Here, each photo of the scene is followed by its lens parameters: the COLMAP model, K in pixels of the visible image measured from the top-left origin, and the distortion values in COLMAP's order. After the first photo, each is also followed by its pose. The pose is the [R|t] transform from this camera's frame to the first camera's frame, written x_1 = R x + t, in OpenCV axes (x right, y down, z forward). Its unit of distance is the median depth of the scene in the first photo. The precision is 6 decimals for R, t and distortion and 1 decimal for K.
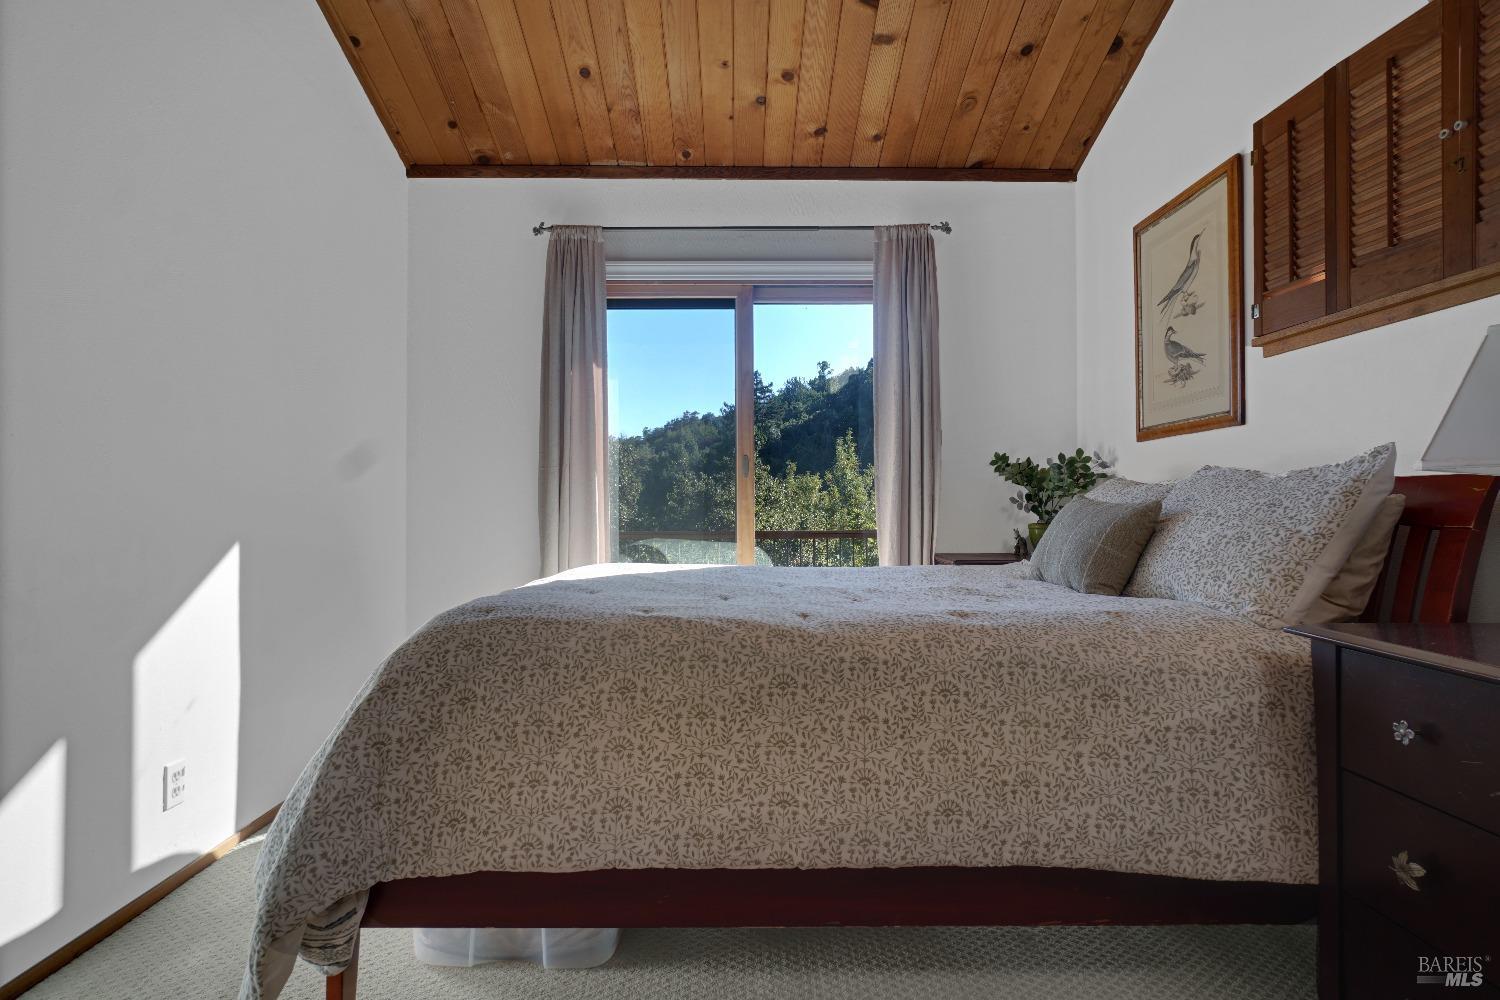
lens RADIAL K [[800.4, 0, 747.8], [0, 800.4, 510.1], [0, 0, 1]] dist [-0.030785, 0.015292]
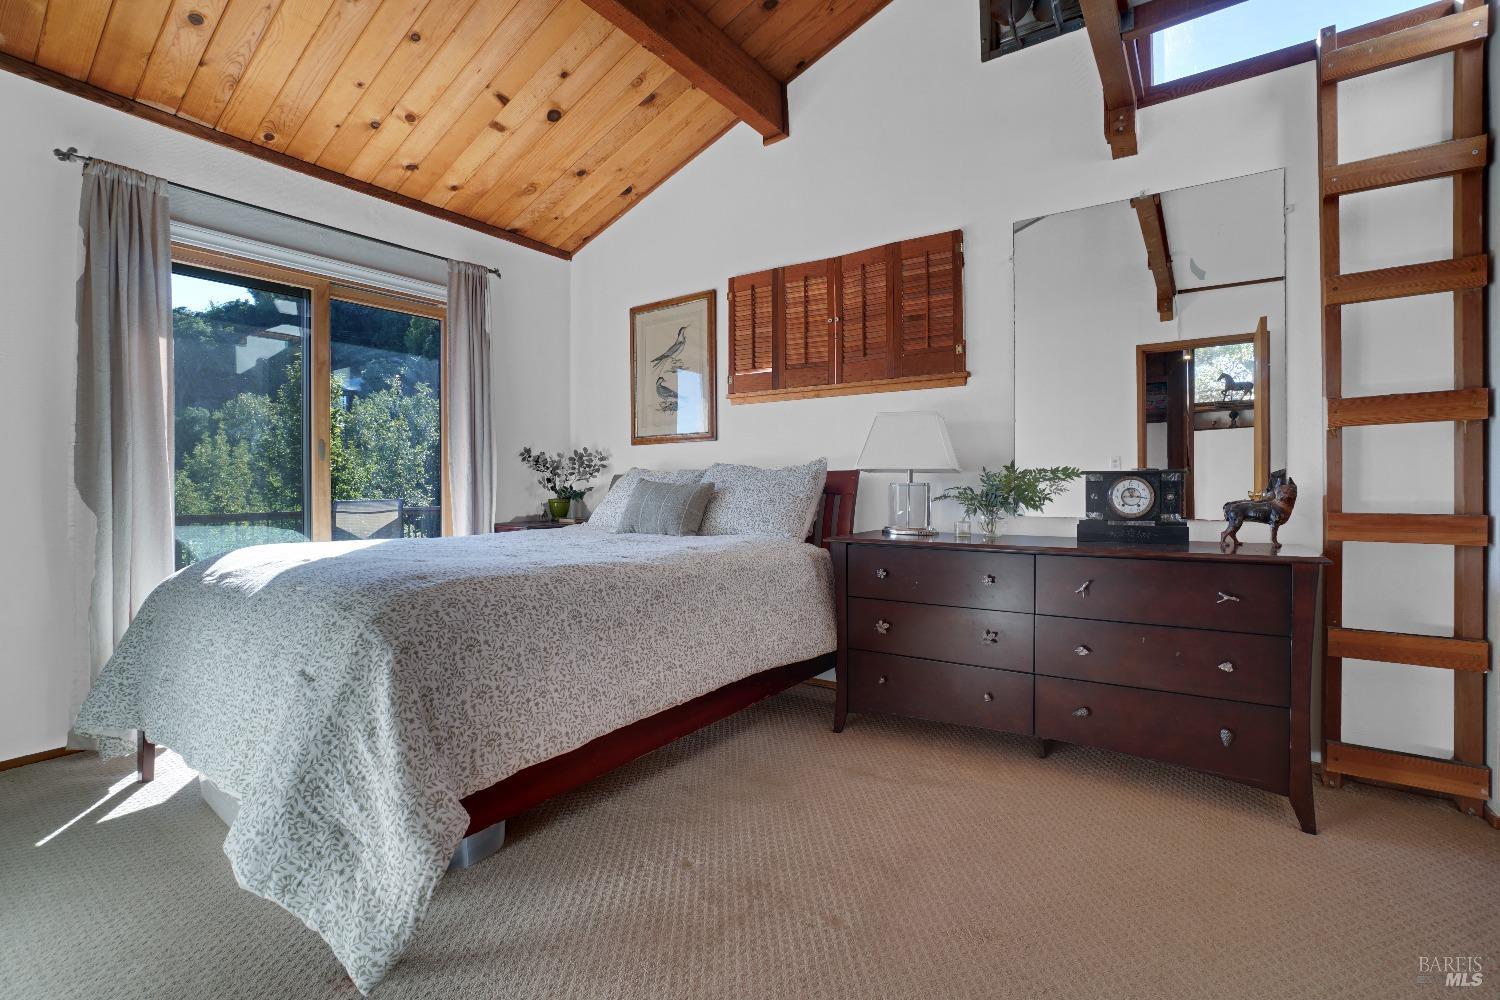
lens RADIAL K [[670.5, 0, 750.0], [0, 670.5, 500.0], [0, 0, 1]] dist [-0.053072, 0.021651]
pose [[0.585225, -0.020860, 0.810603, -0.499217], [0.010744, 0.999781, 0.017972, 0.001555], [-0.810800, -0.001809, 0.585321, 0.038101]]
